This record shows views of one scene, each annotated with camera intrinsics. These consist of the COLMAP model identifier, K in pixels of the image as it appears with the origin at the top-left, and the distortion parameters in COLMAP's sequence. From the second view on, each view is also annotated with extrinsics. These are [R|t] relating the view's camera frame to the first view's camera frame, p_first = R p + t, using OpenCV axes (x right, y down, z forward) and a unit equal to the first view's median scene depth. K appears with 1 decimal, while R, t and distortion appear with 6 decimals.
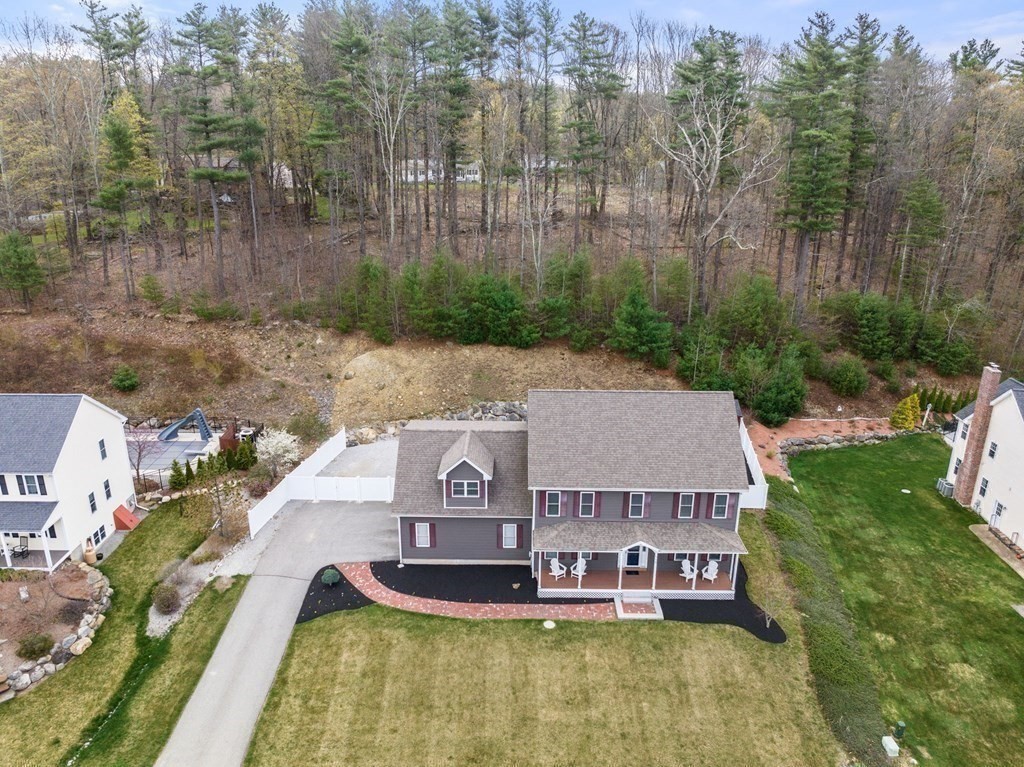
lens RADIAL K [[719.0, 0, 512.5], [0, 719.0, 381.5], [0, 0, 1]] dist [-0.035810, -0.008650]
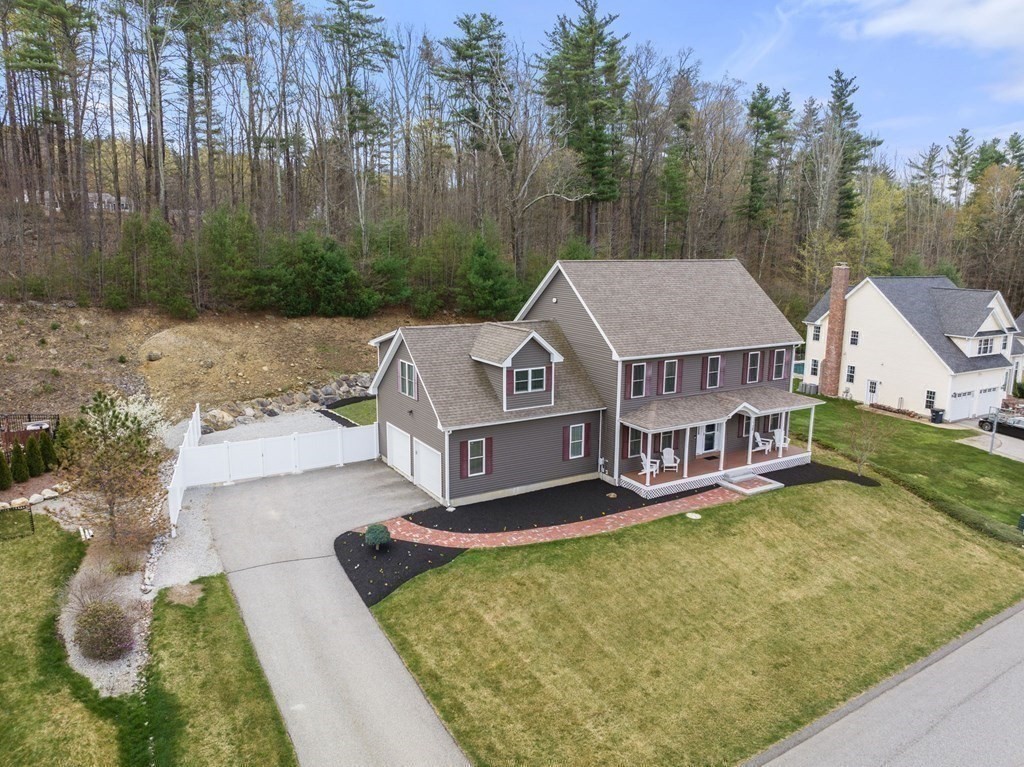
lens RADIAL K [[719.0, 0, 512.6], [0, 719.0, 386.2], [0, 0, 1]] dist [-0.035810, -0.008650]
pose [[0.856937, -0.102924, 0.505040, -0.462175], [0.160239, 0.984503, -0.071255, 0.208434], [-0.489879, 0.141988, 0.860150, 0.376315]]
